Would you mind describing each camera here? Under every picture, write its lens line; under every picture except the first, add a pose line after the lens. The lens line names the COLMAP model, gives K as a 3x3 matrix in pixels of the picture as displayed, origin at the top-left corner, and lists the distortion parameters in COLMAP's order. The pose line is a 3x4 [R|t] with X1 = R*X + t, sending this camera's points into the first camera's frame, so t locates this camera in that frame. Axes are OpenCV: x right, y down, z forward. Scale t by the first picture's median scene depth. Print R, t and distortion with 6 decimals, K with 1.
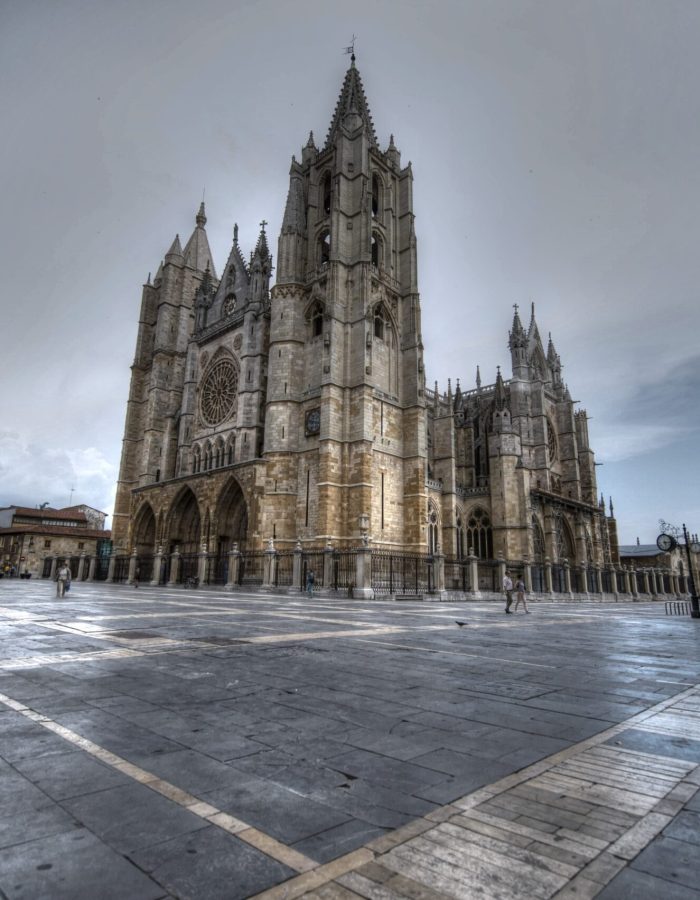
lens RADIAL K [[535.3, 0, 352.4], [0, 535.3, 452.5], [0, 0, 1]] dist [-0.008849, 0.004348]
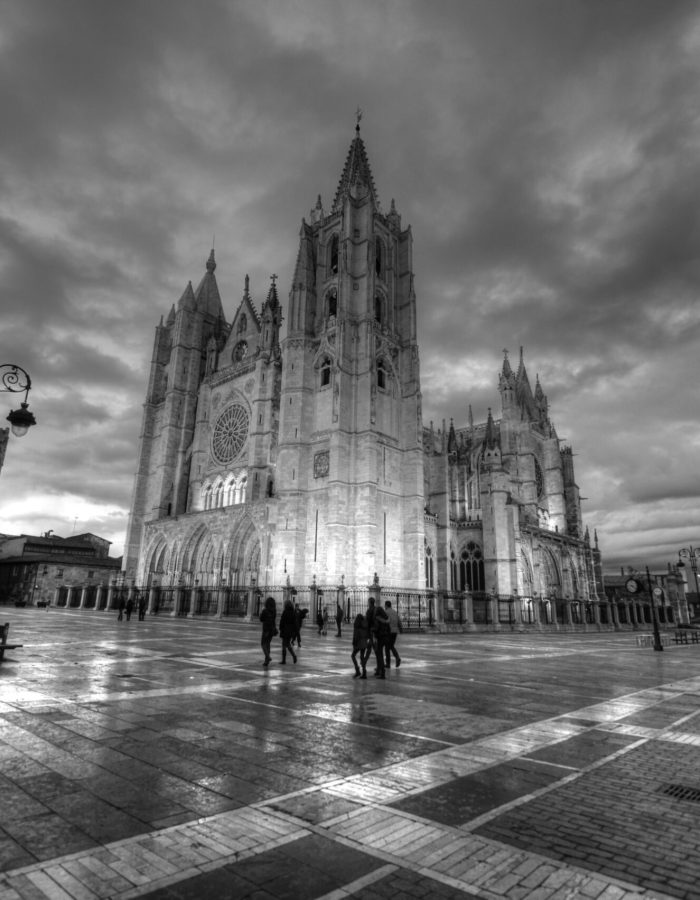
lens RADIAL K [[535.3, 0, 353.1], [0, 535.3, 455.2], [0, 0, 1]] dist [-0.008849, 0.004348]
pose [[0.999765, 0.009958, 0.019264, -0.023855], [-0.009223, 0.999241, -0.037850, -0.028611], [-0.019626, 0.037663, 0.999098, -0.073922]]
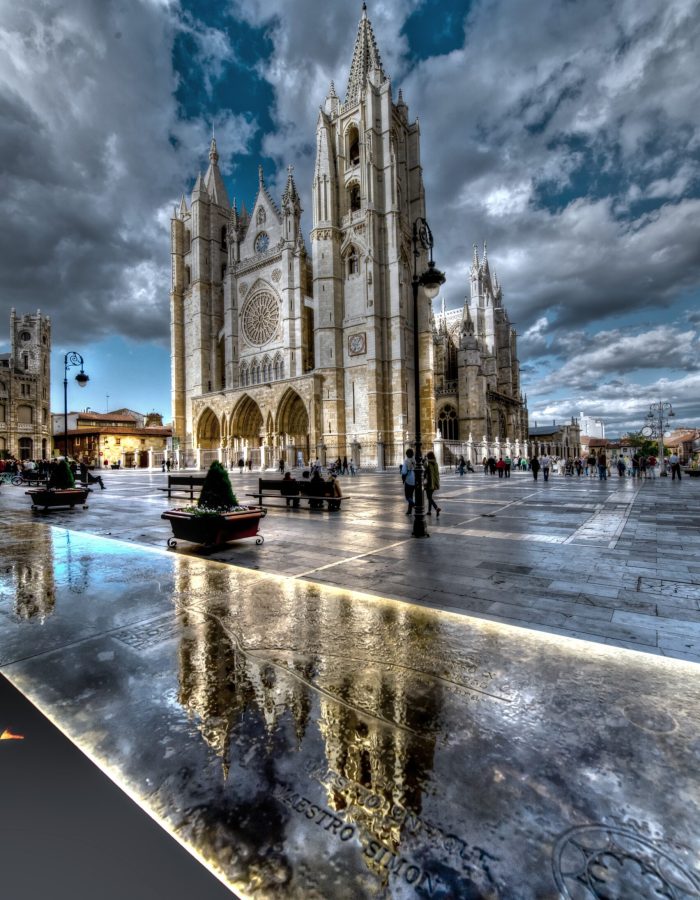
lens RADIAL K [[417.2, 0, 351.0], [0, 417.2, 450.9], [0, 0, 1]] dist [-0.013715, 0.000278]
pose [[0.990889, -0.038264, 0.129133, -0.178380], [0.009010, 0.975479, 0.219909, -0.021641], [-0.134381, -0.216742, 0.966936, -0.034954]]
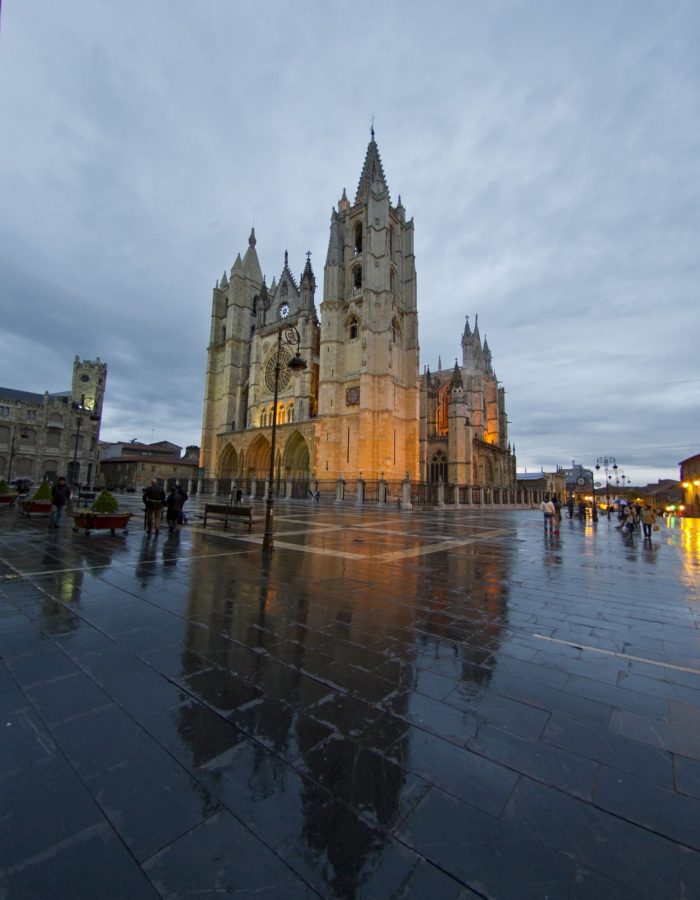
lens RADIAL K [[372.4, 0, 356.5], [0, 372.4, 447.1], [0, 0, 1]] dist [-0.002761, -0.000265]
pose [[0.995742, 0.018108, 0.090391, -0.122600], [-0.028659, 0.992738, 0.116835, -0.029699], [-0.087619, -0.118928, 0.989029, -0.072202]]
